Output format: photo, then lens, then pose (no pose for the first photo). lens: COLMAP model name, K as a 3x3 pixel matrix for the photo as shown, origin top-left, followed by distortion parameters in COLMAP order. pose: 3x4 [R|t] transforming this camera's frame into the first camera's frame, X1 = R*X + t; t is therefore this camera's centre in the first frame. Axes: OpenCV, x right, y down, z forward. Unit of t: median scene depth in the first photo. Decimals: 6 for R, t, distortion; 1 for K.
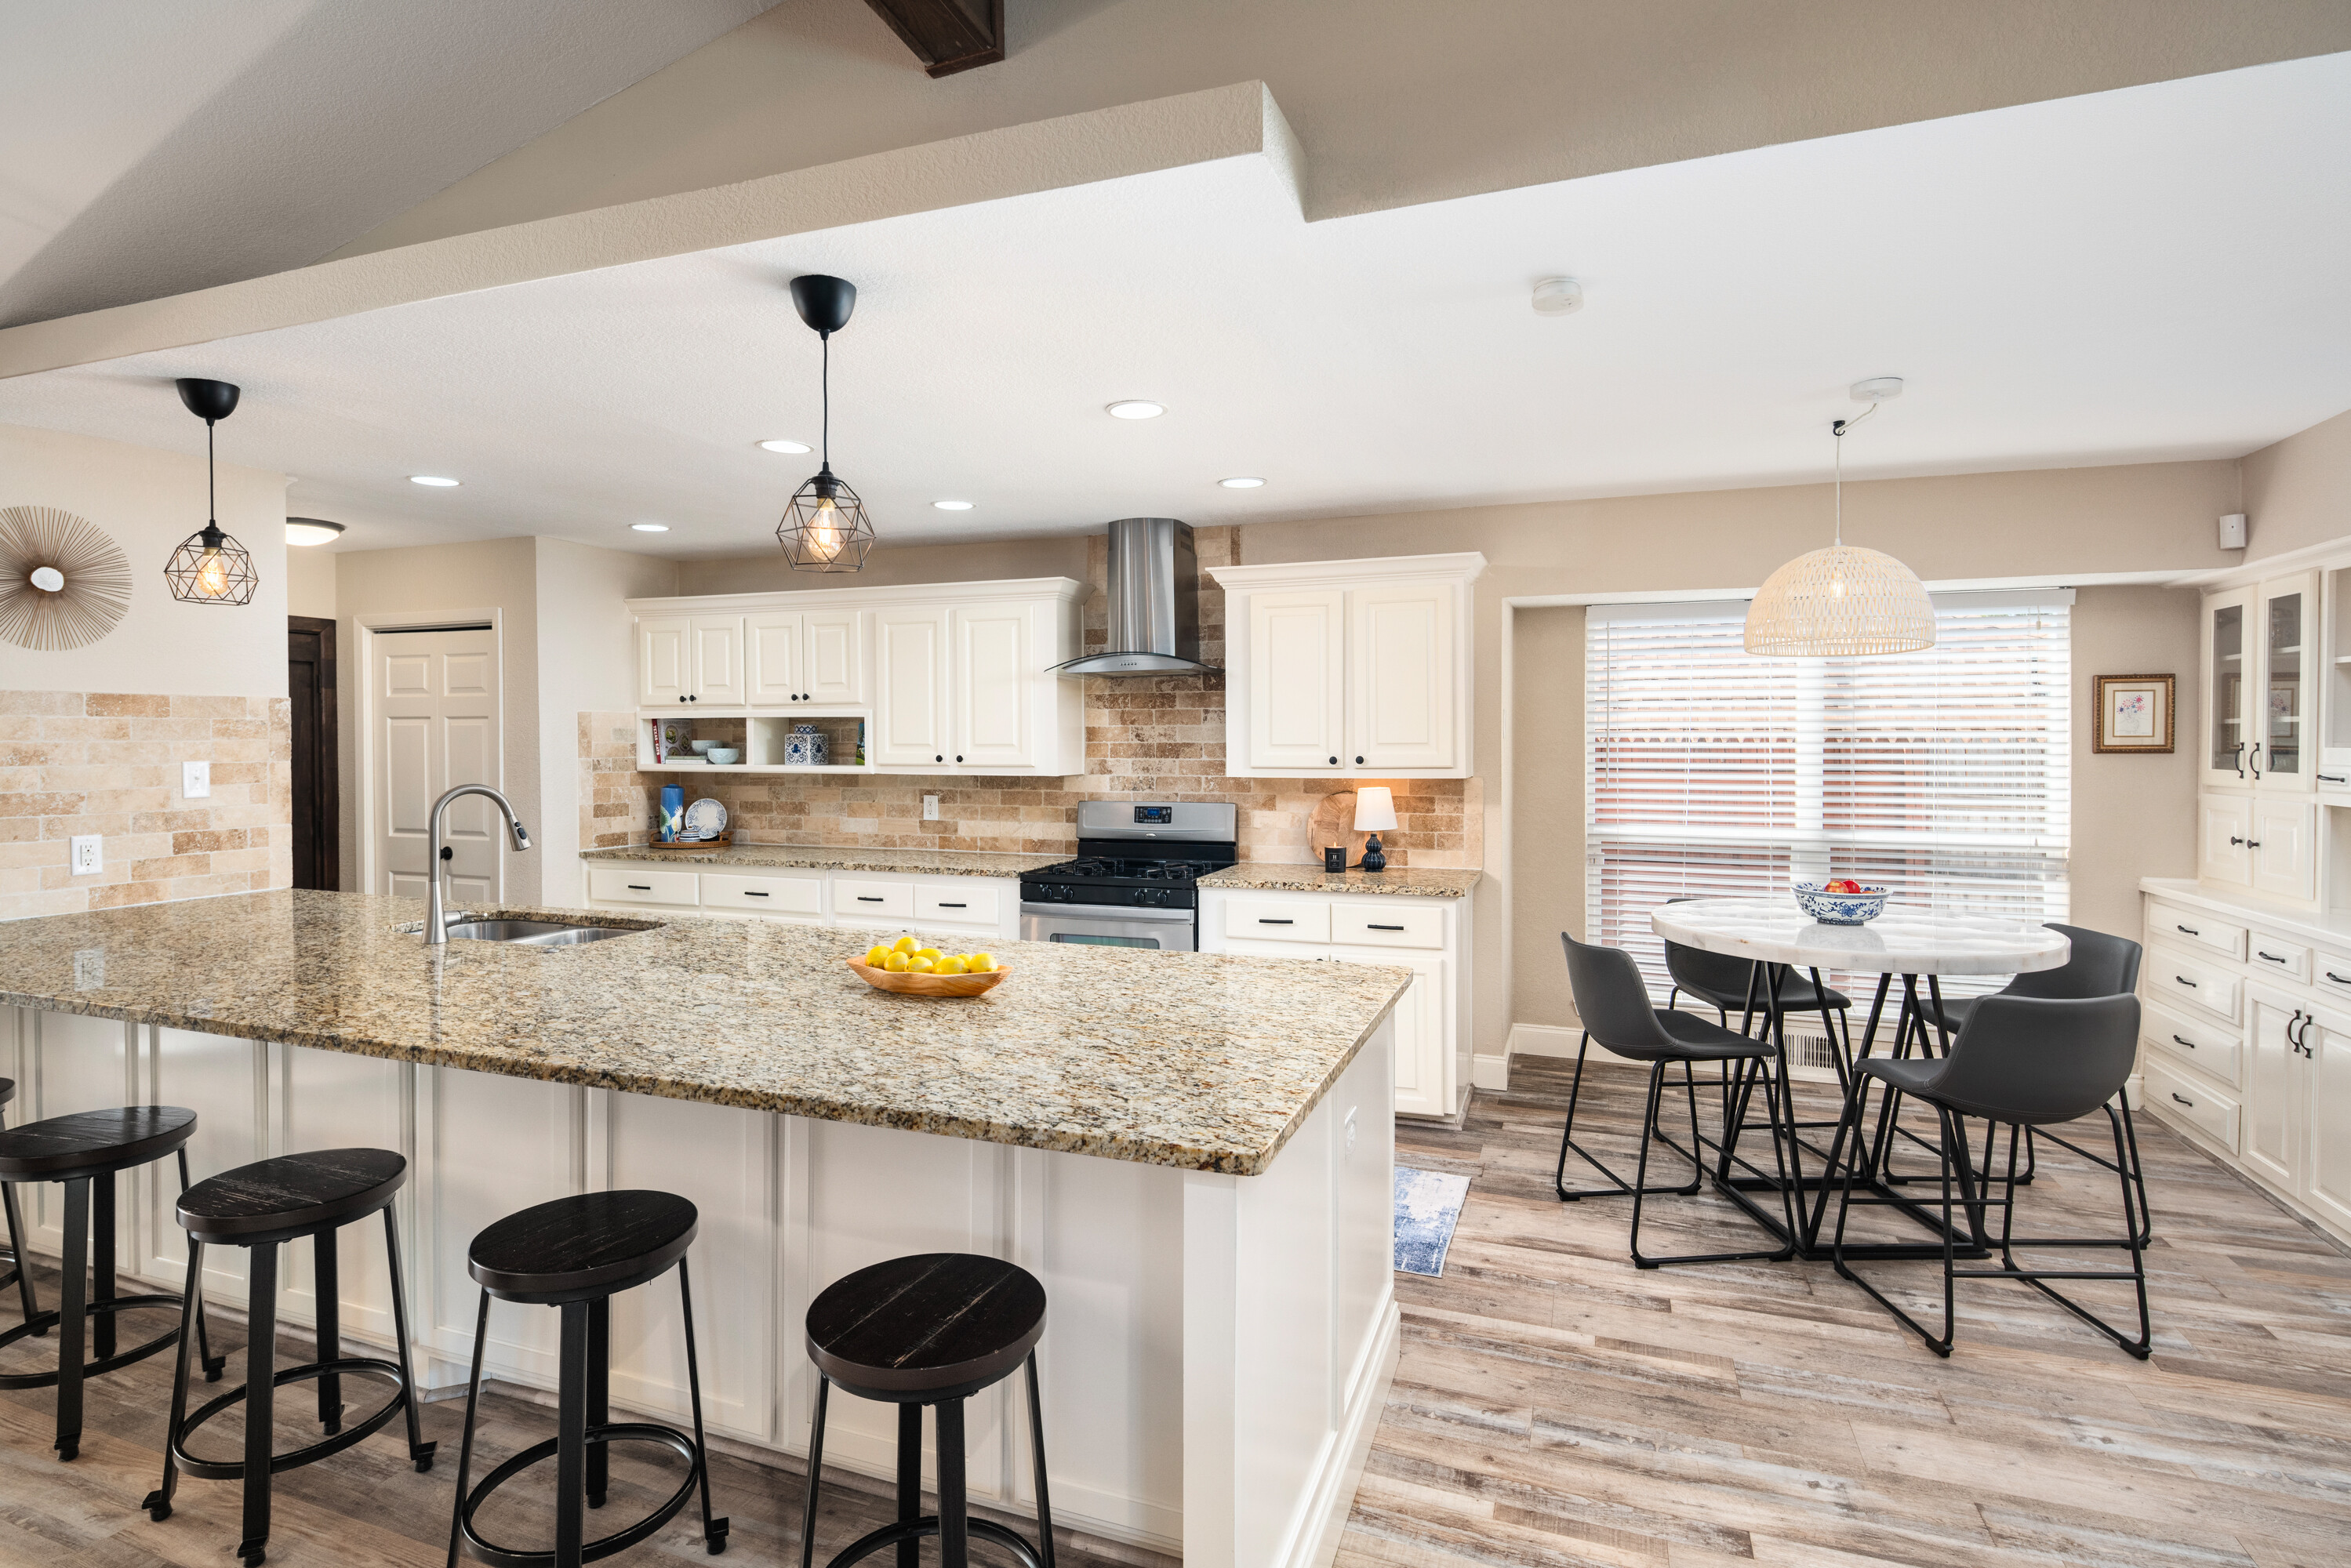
lens RADIAL K [[1151.6, 0, 1155.2], [0, 1151.6, 765.0], [0, 0, 1]] dist [0.002972, -0.001305]
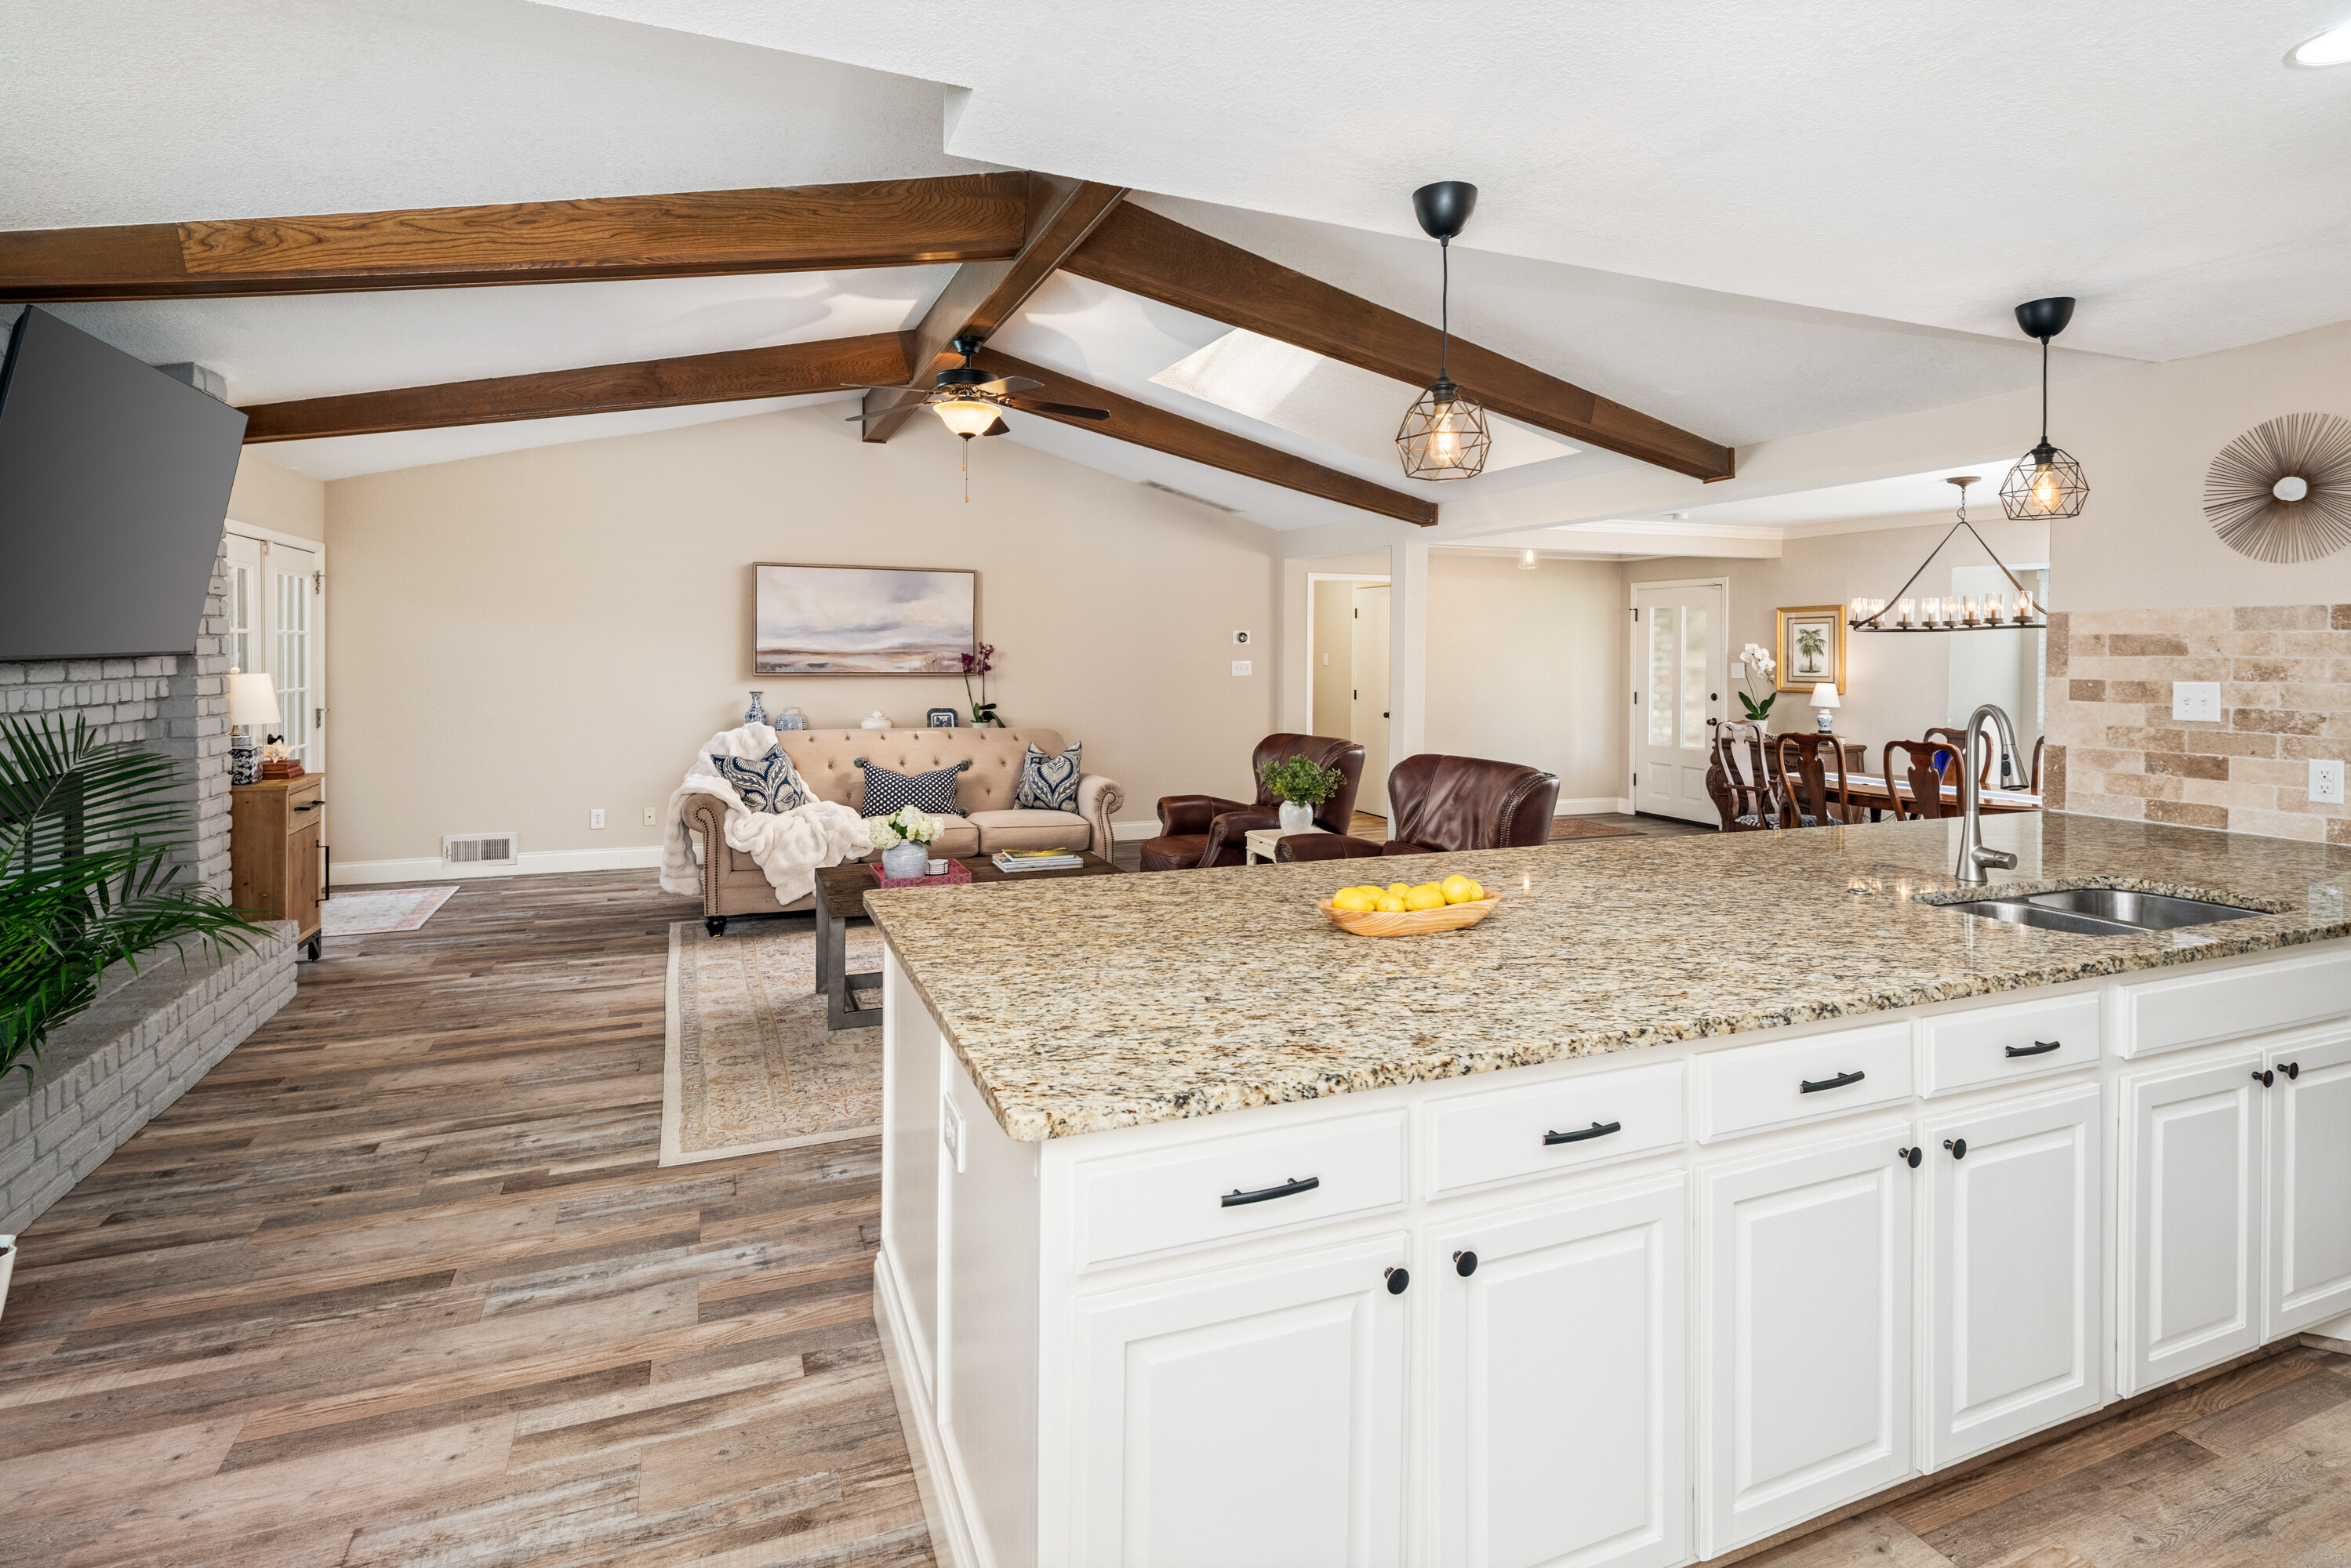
lens RADIAL K [[1172.2, 0, 1184.6], [0, 1172.2, 660.3], [0, 0, 1]] dist [0.003904, -0.003518]
pose [[-0.726378, -0.000276, -0.687295, 0.296498], [-0.022490, 0.999474, 0.023368, -0.015375], [0.686927, 0.032432, -0.726002, 0.822611]]
